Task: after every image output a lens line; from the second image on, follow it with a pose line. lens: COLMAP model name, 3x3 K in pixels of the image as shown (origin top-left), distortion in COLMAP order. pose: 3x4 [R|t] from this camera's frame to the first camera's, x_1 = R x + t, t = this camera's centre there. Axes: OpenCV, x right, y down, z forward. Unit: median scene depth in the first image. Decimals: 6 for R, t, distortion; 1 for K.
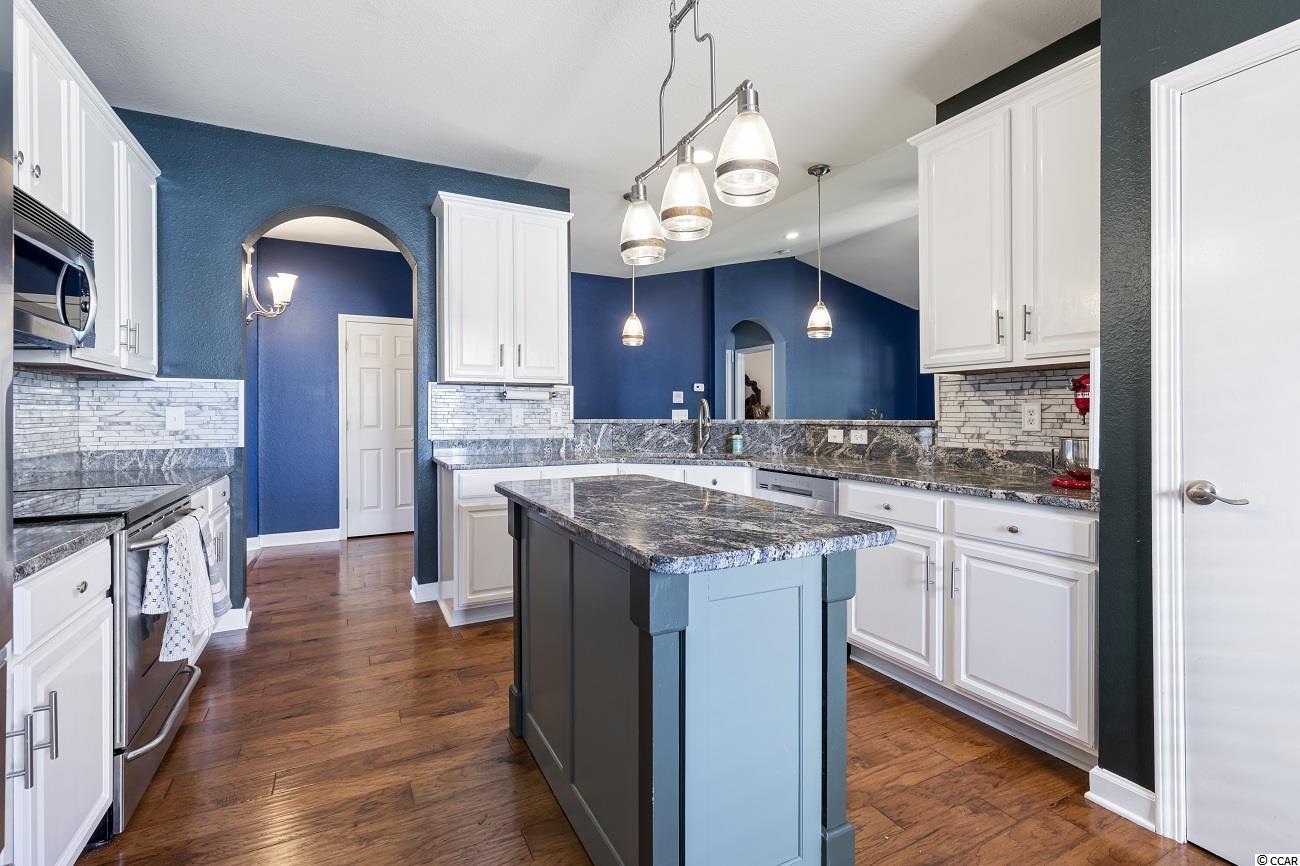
lens RADIAL K [[590.9, 0, 645.2], [0, 590.9, 412.8], [0, 0, 1]] dist [0.005645, -0.000626]
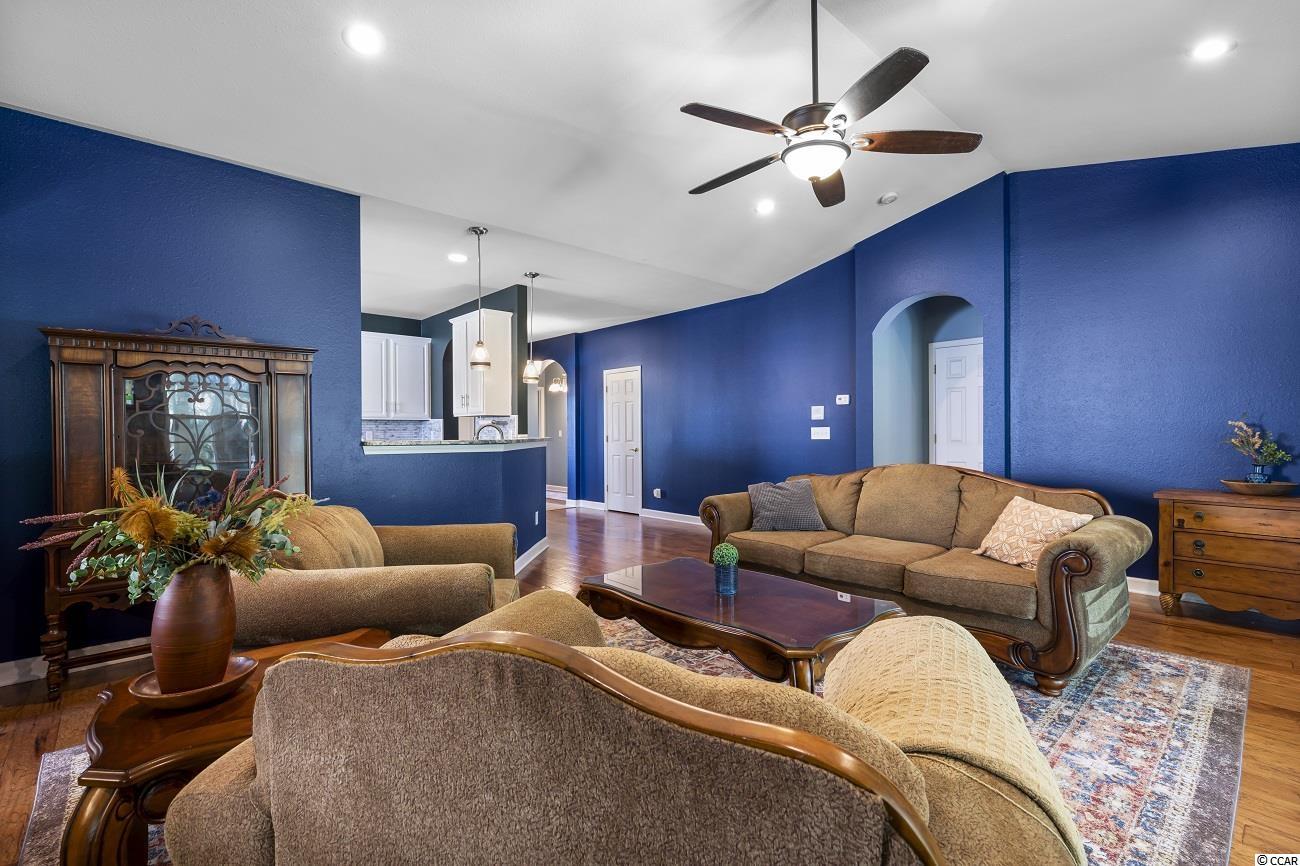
lens RADIAL K [[590.9, 0, 650.0], [0, 590.9, 434.9], [0, 0, 1]] dist [0.005645, -0.000626]
pose [[0.254242, 0.009619, -0.967093, 1.943785], [0.005726, 0.999918, 0.011451, -0.013039], [0.967124, -0.008449, 0.254166, 1.304132]]
